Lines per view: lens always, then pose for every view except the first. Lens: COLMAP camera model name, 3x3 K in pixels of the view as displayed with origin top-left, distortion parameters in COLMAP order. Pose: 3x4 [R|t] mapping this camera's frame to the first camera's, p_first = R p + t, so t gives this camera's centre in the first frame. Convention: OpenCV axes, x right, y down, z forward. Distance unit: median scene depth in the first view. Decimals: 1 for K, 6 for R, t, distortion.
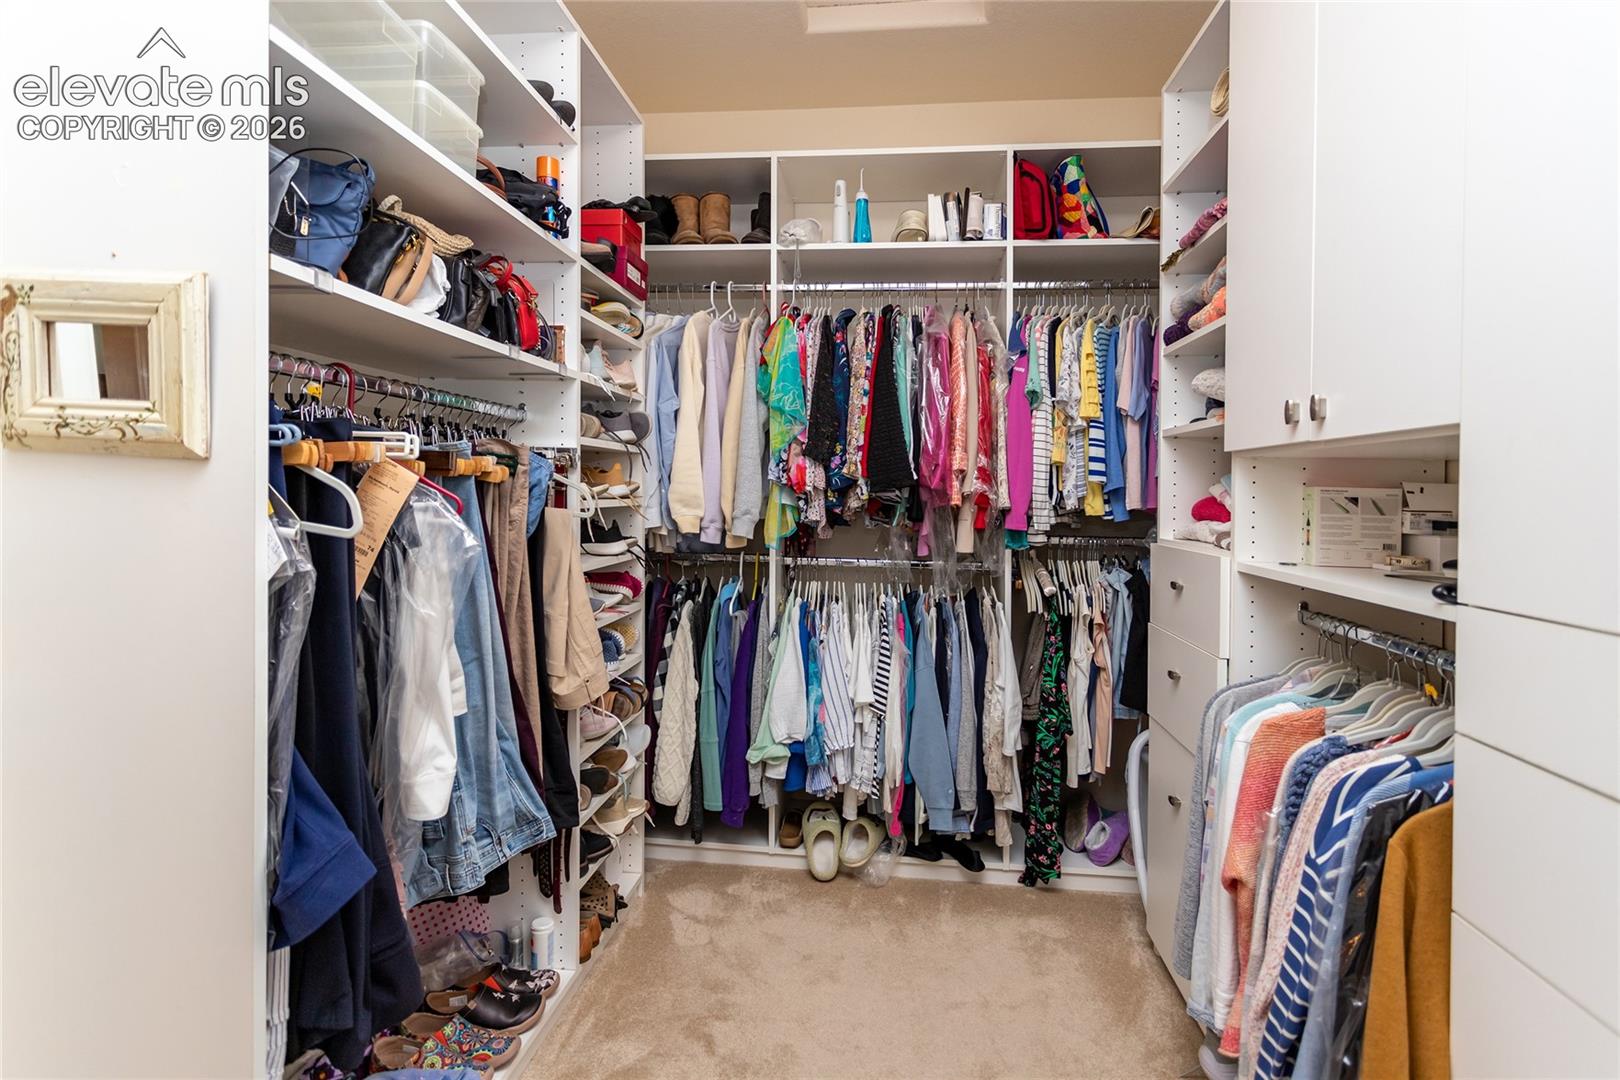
lens RADIAL K [[776.6, 0, 824.0], [0, 776.6, 498.7], [0, 0, 1]] dist [-0.001262, 0.002783]
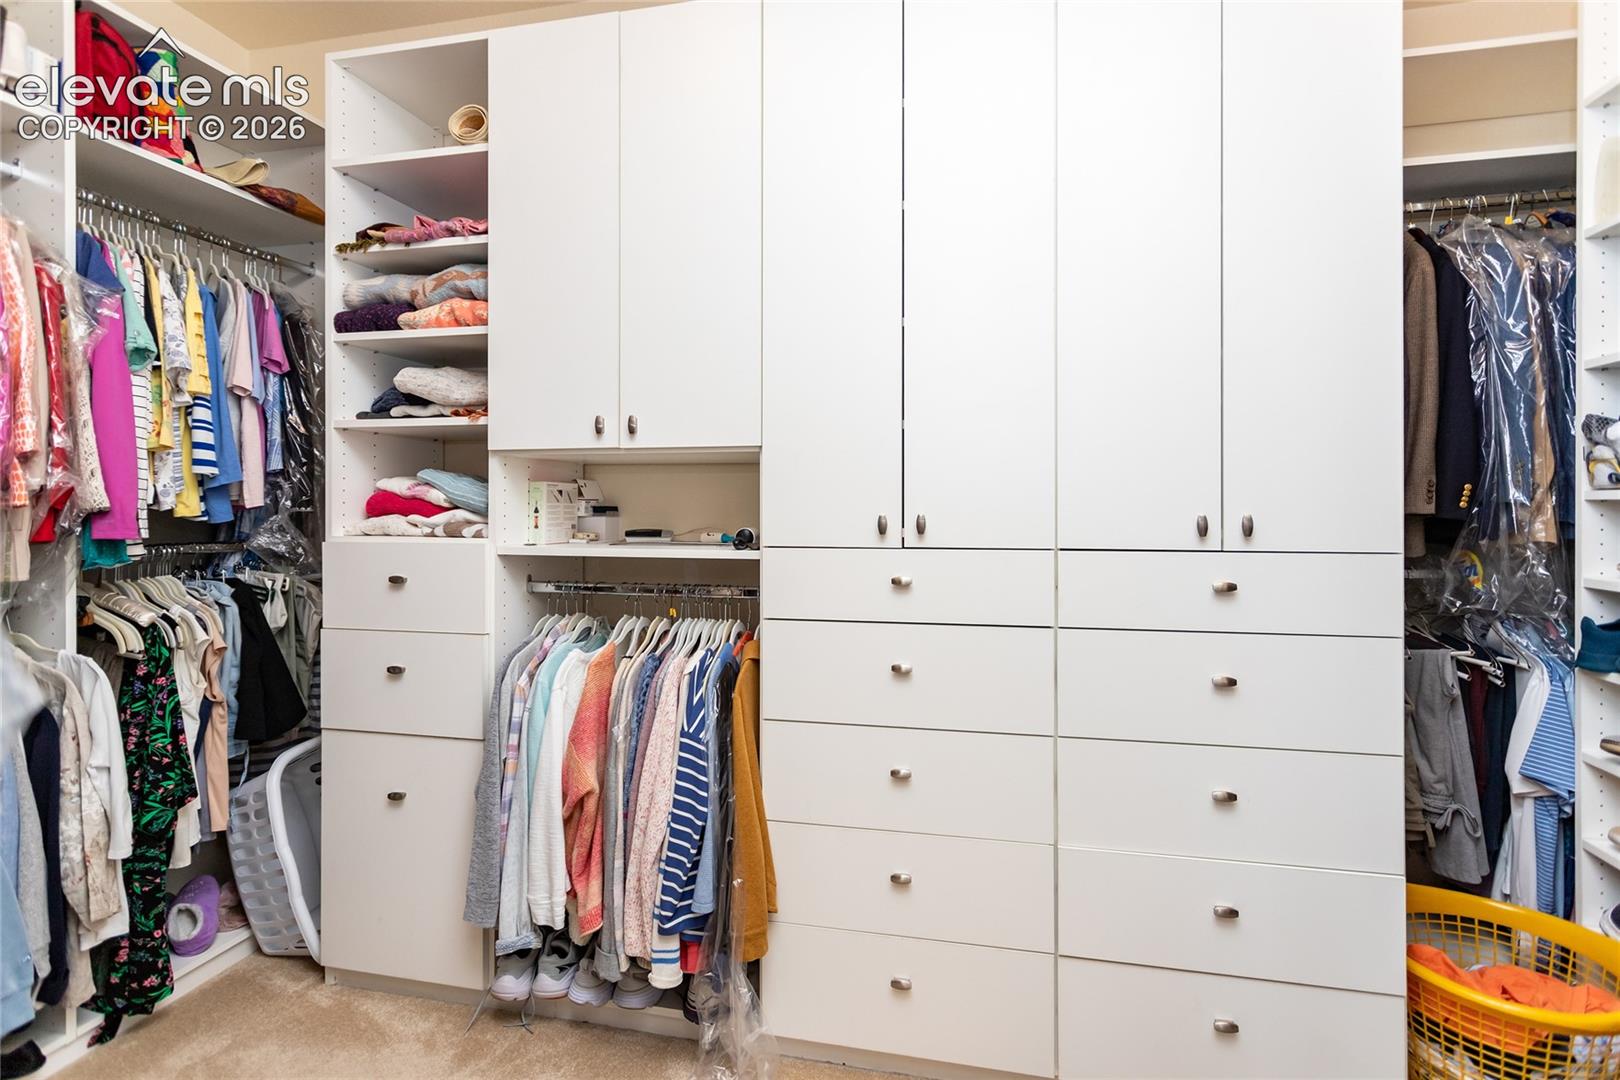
lens RADIAL K [[776.6, 0, 826.4], [0, 776.6, 498.4], [0, 0, 1]] dist [-0.001262, 0.002783]
pose [[0.097445, -0.009630, 0.995194, -0.391162], [0.011792, 0.999894, 0.008521, 0.004276], [-0.995171, 0.010905, 0.097548, 0.281251]]
